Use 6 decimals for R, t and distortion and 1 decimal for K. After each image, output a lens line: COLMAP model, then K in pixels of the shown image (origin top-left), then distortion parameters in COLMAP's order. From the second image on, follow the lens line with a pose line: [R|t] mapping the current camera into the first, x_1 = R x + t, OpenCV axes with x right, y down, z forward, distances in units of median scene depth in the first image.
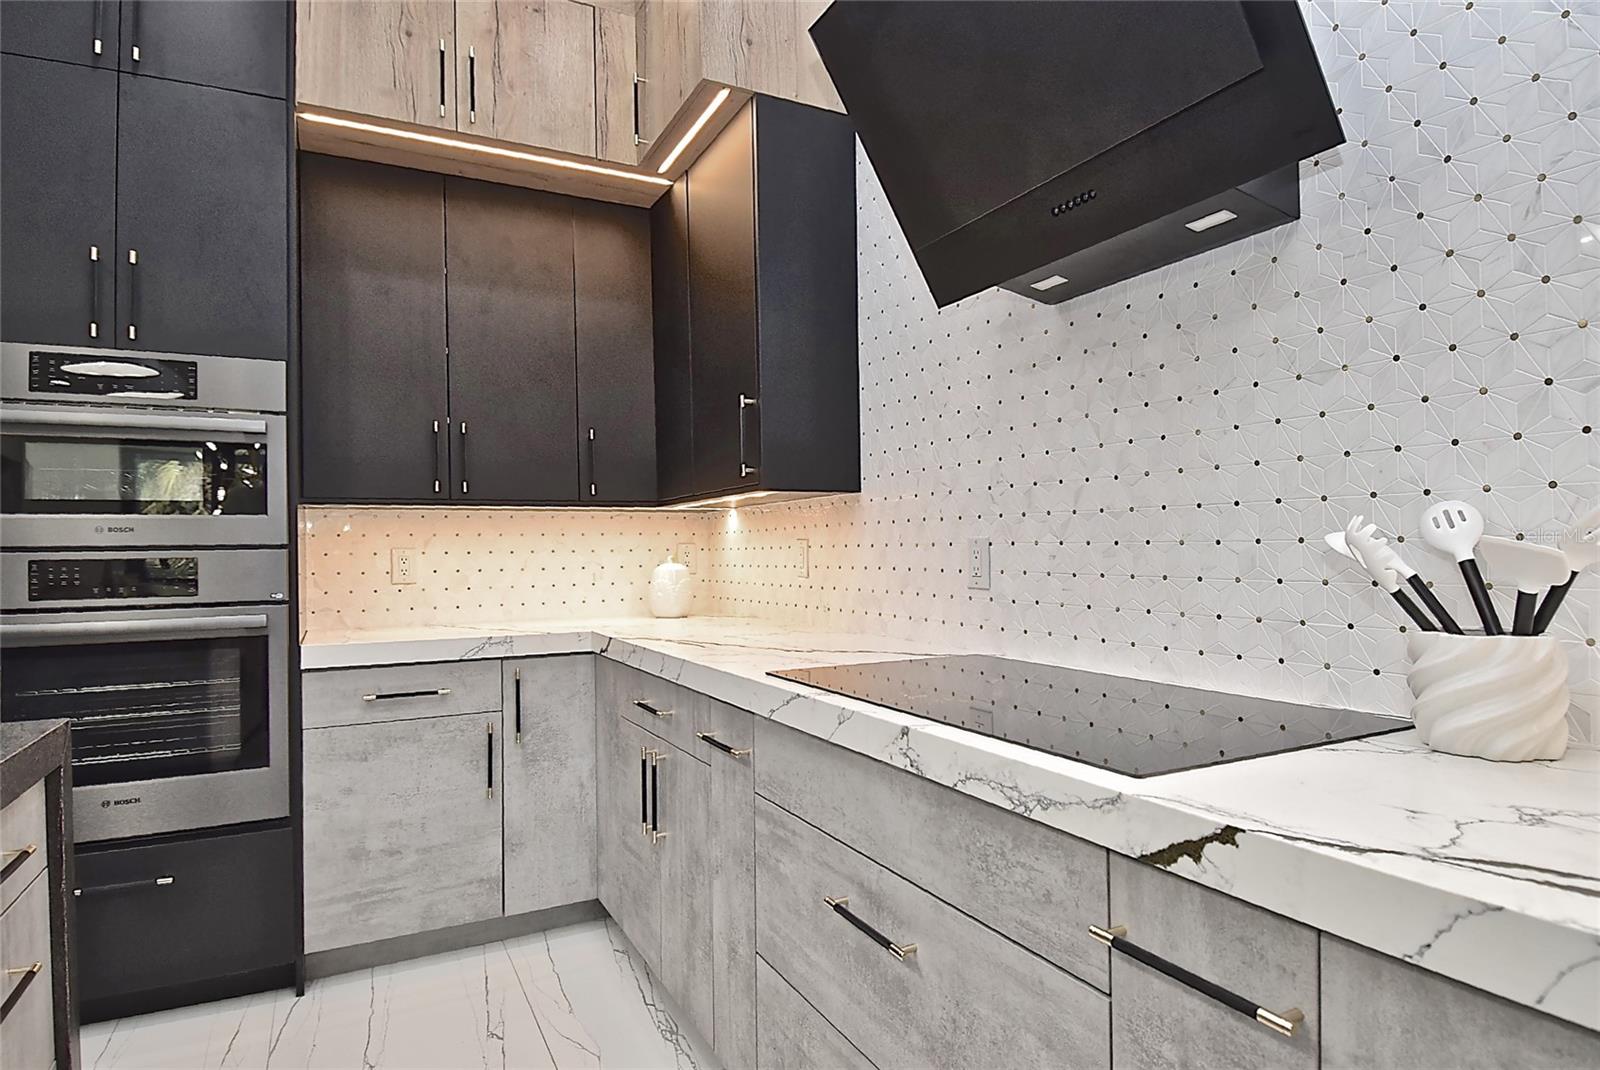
lens RADIAL K [[900.1, 0, 800.0], [0, 900.1, 535.0], [0, 0, 1]] dist [0.065620, -0.073324]
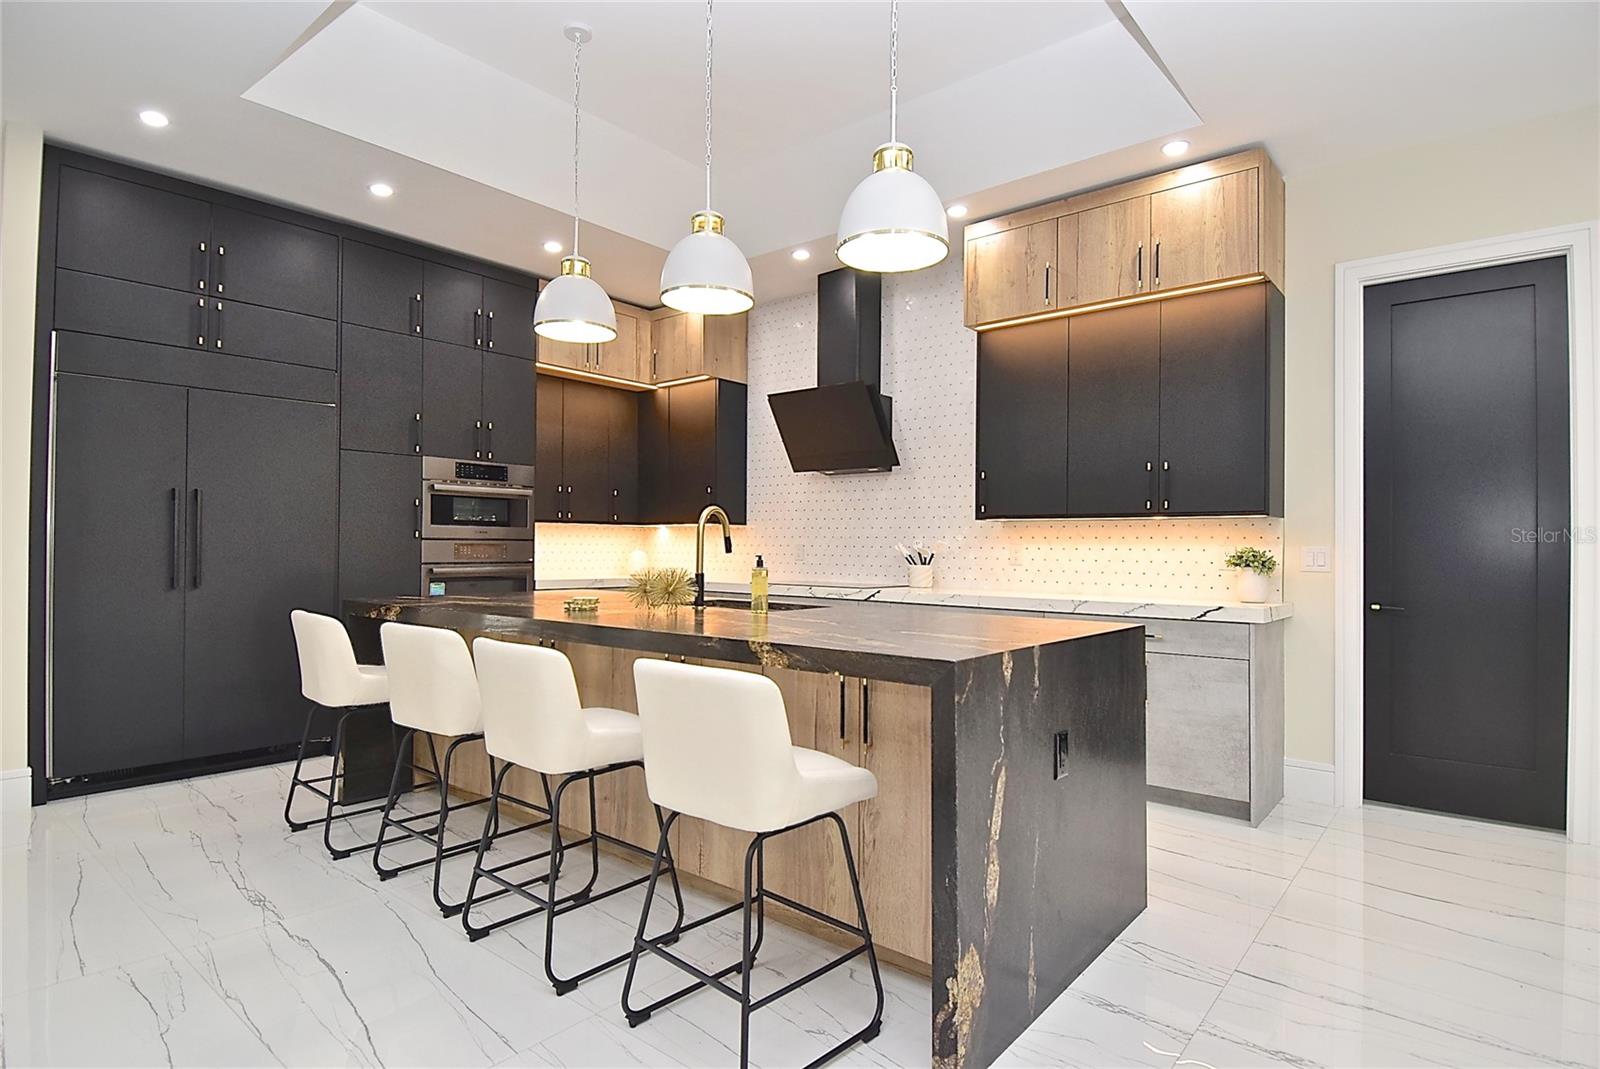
lens RADIAL K [[829.5, 0, 800.0], [0, 829.5, 534.5], [0, 0, 1]] dist [0.033148, 0.000306]
pose [[0.922747, 0.029251, 0.384295, -0.857129], [-0.028432, 0.999565, -0.007814, -0.006356], [-0.384357, -0.003716, 0.923177, -1.557208]]
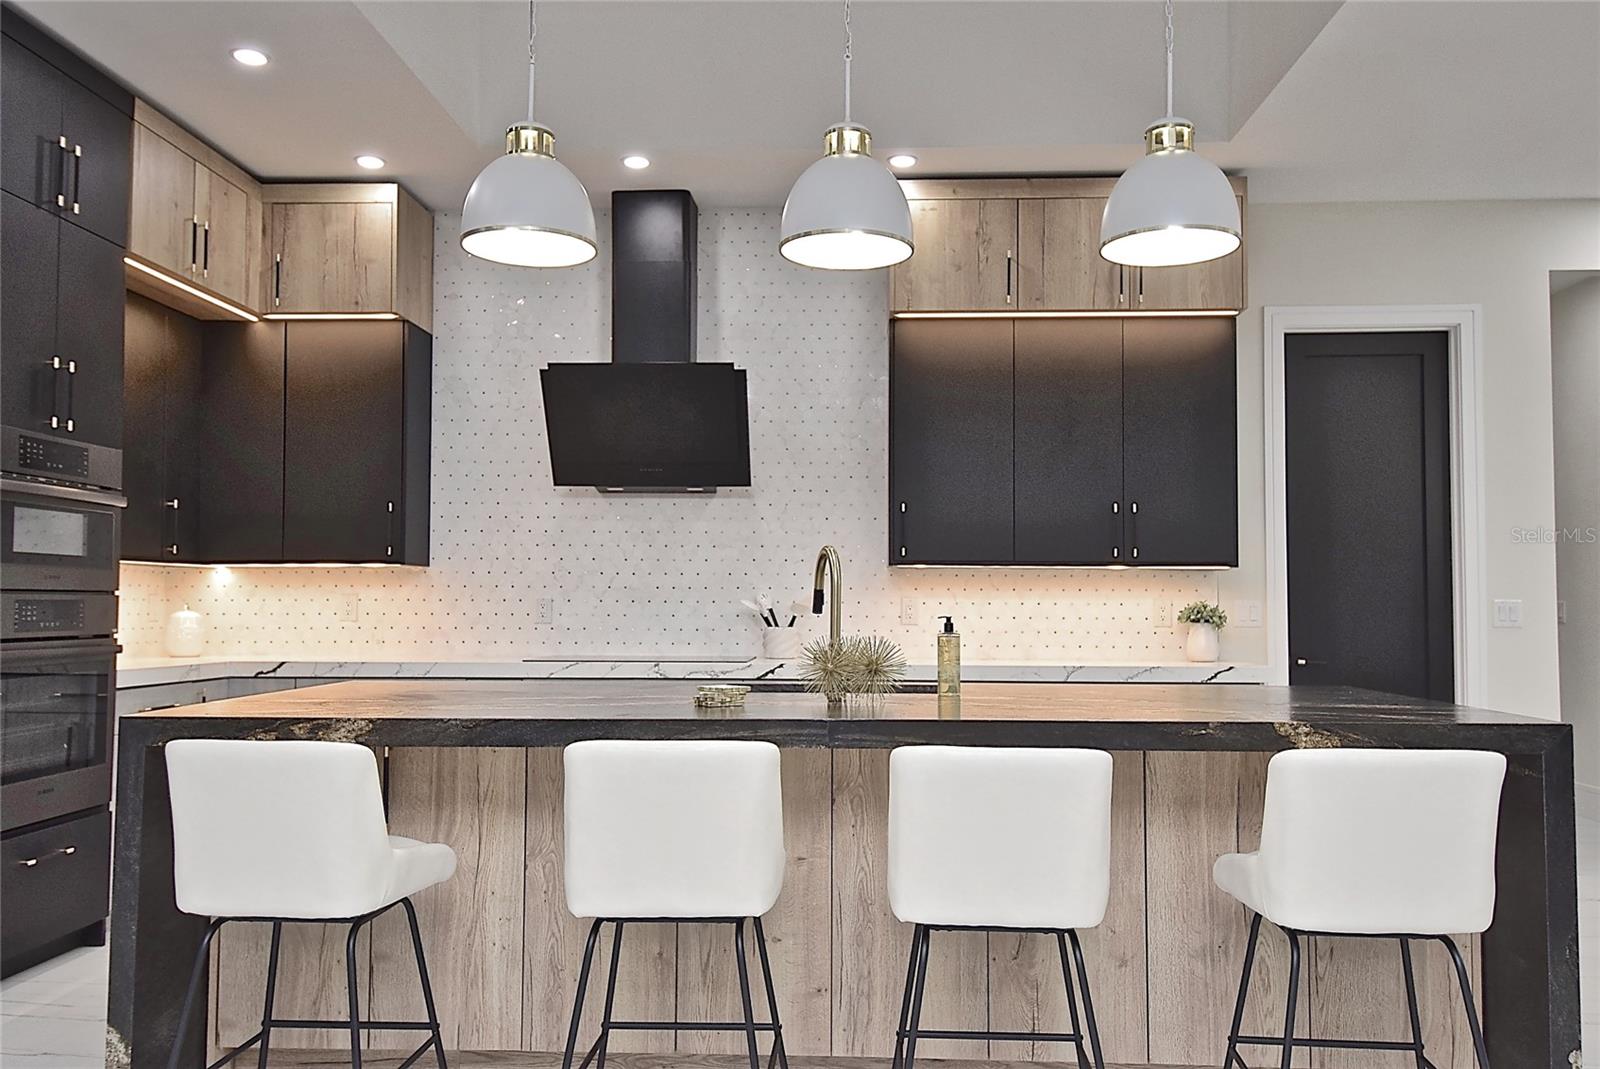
lens RADIAL K [[1273.6, 0, 800.0], [0, 1273.6, 534.5], [0, 0, 1]] dist [0.046752, -0.003830]
pose [[0.504056, 0.063205, 0.861355, -1.849210], [-0.024235, 0.997961, -0.059047, 0.016349], [-0.863331, 0.008888, 0.504560, -0.851643]]
